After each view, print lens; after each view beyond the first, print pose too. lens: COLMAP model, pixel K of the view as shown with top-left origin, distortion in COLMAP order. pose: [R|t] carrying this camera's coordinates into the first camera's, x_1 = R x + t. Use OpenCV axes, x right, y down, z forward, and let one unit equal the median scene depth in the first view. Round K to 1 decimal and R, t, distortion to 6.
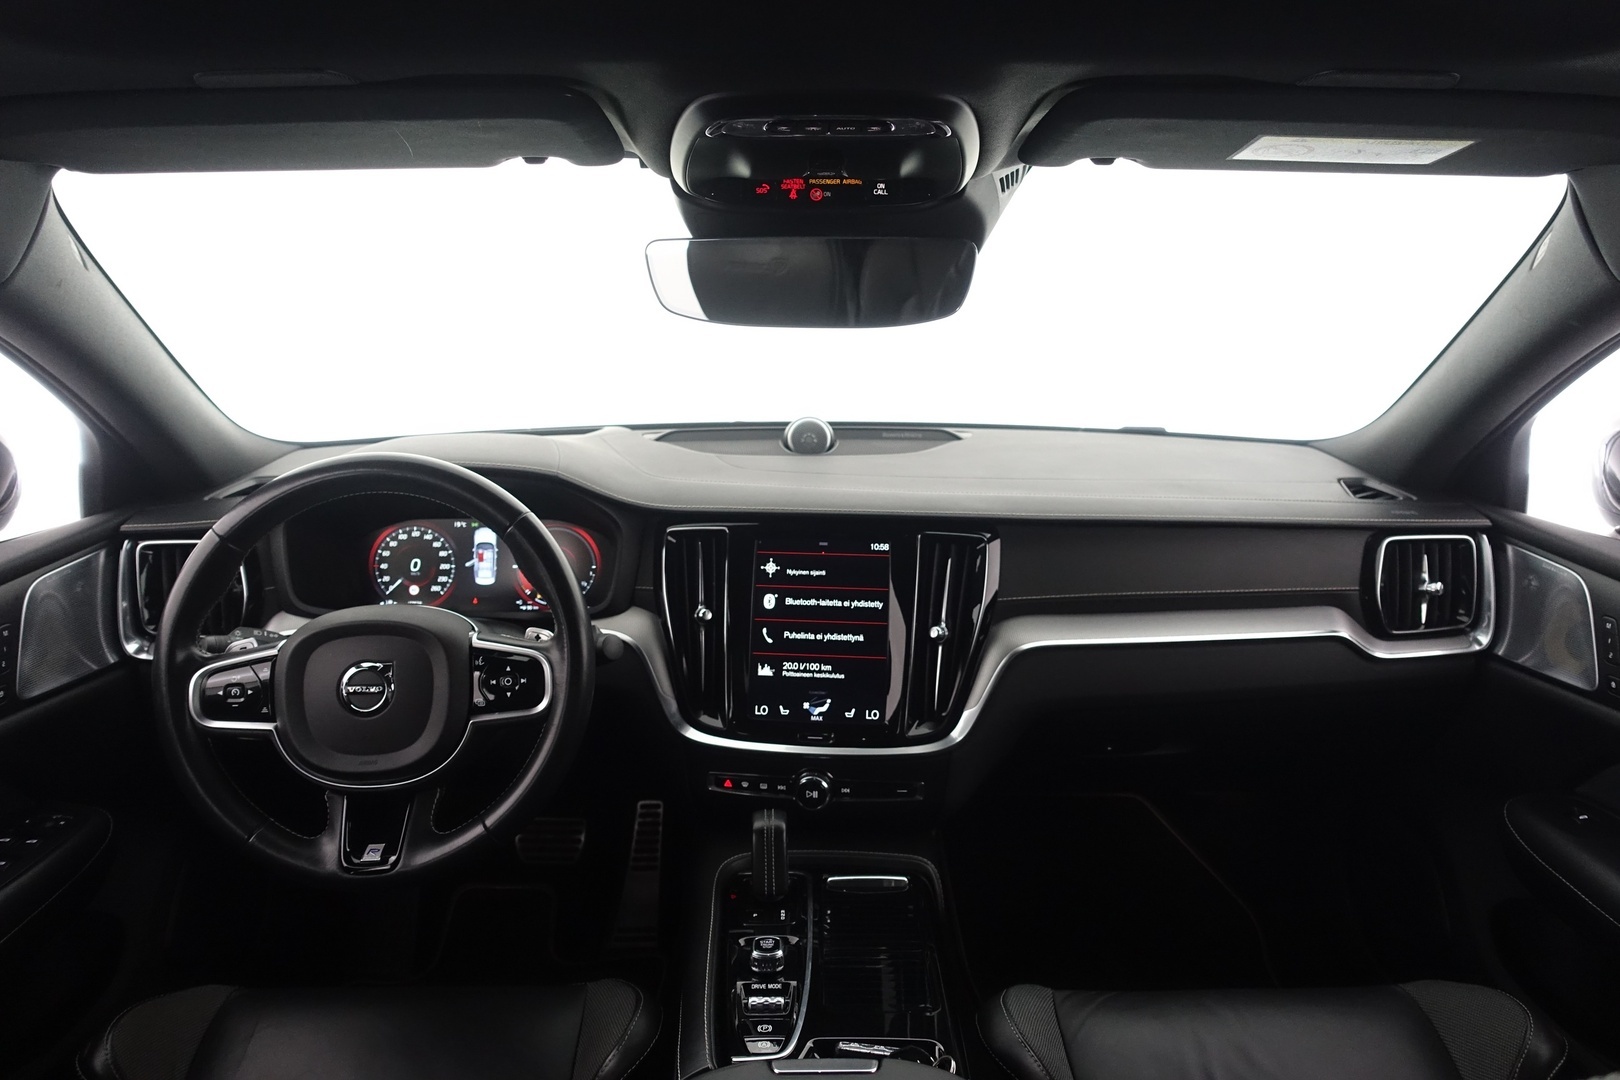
lens RADIAL K [[1117.6, 0, 796.1], [0, 1117.6, 545.3], [0, 0, 1]] dist [0.008506, -0.007127]
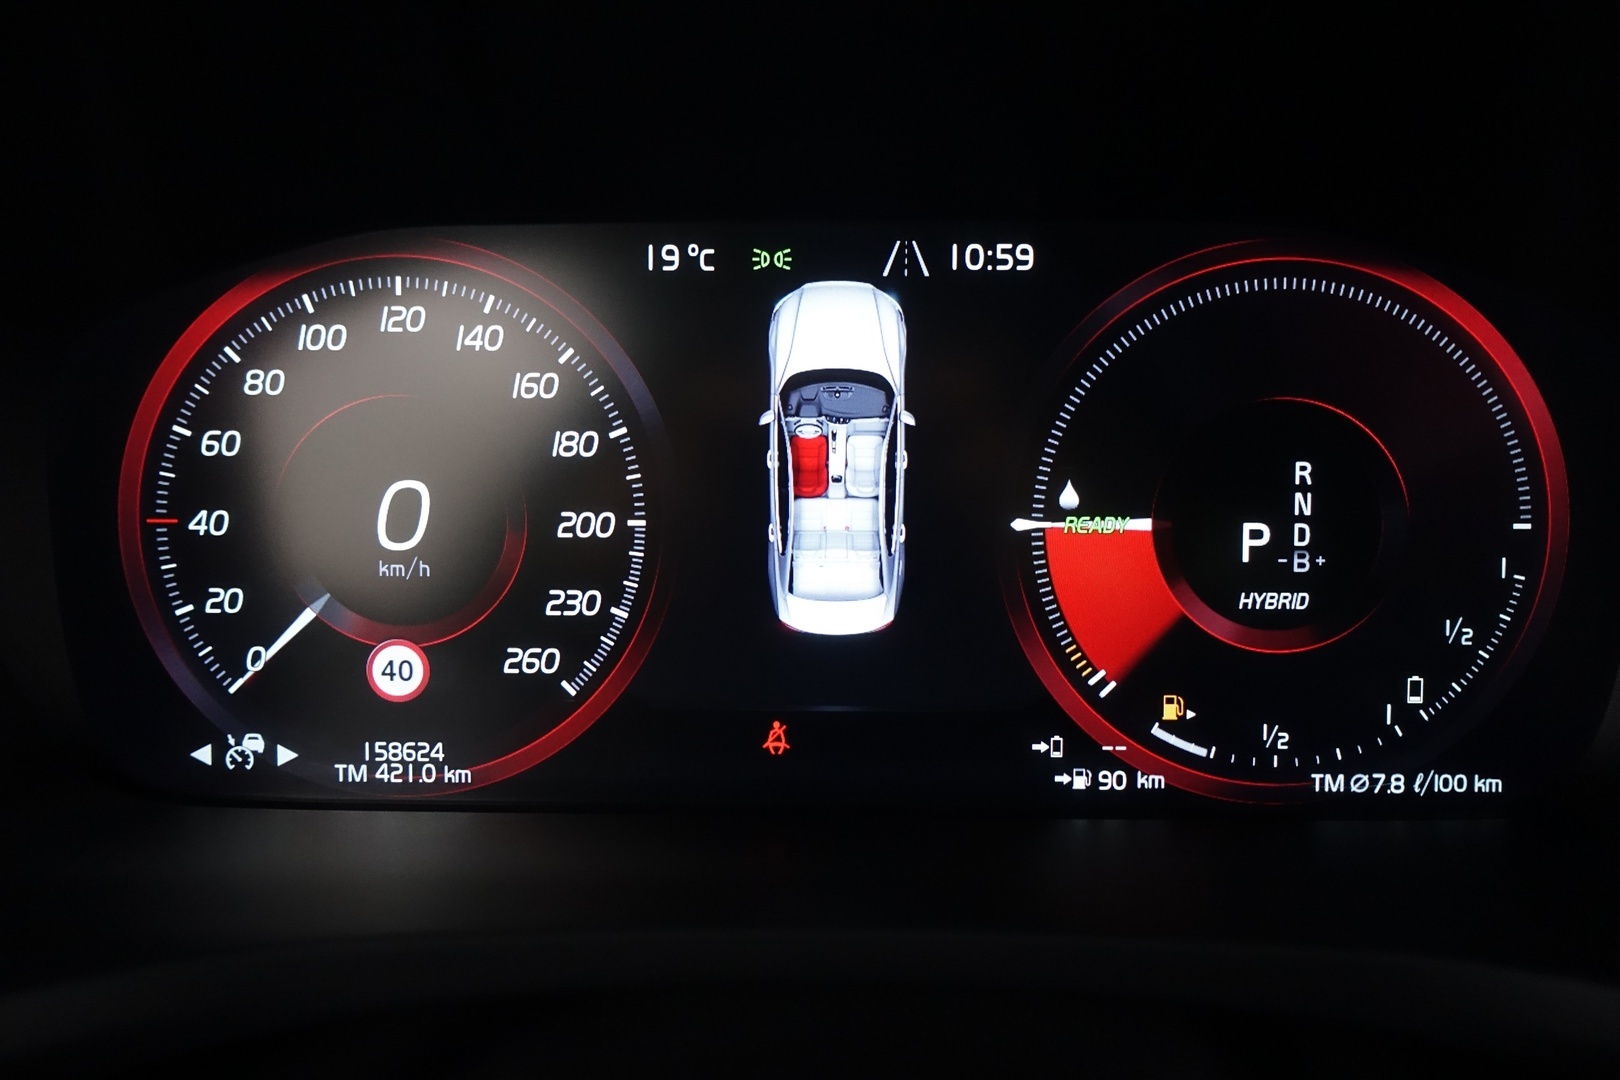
lens RADIAL K [[1117.6, 0, 818.4], [0, 1117.6, 535.5], [0, 0, 1]] dist [0.008506, -0.007127]
pose [[0.999559, -0.000885, -0.029675, -0.311091], [0.002196, 0.999021, 0.044178, 0.015276], [0.029607, -0.044223, 0.998583, 0.947984]]
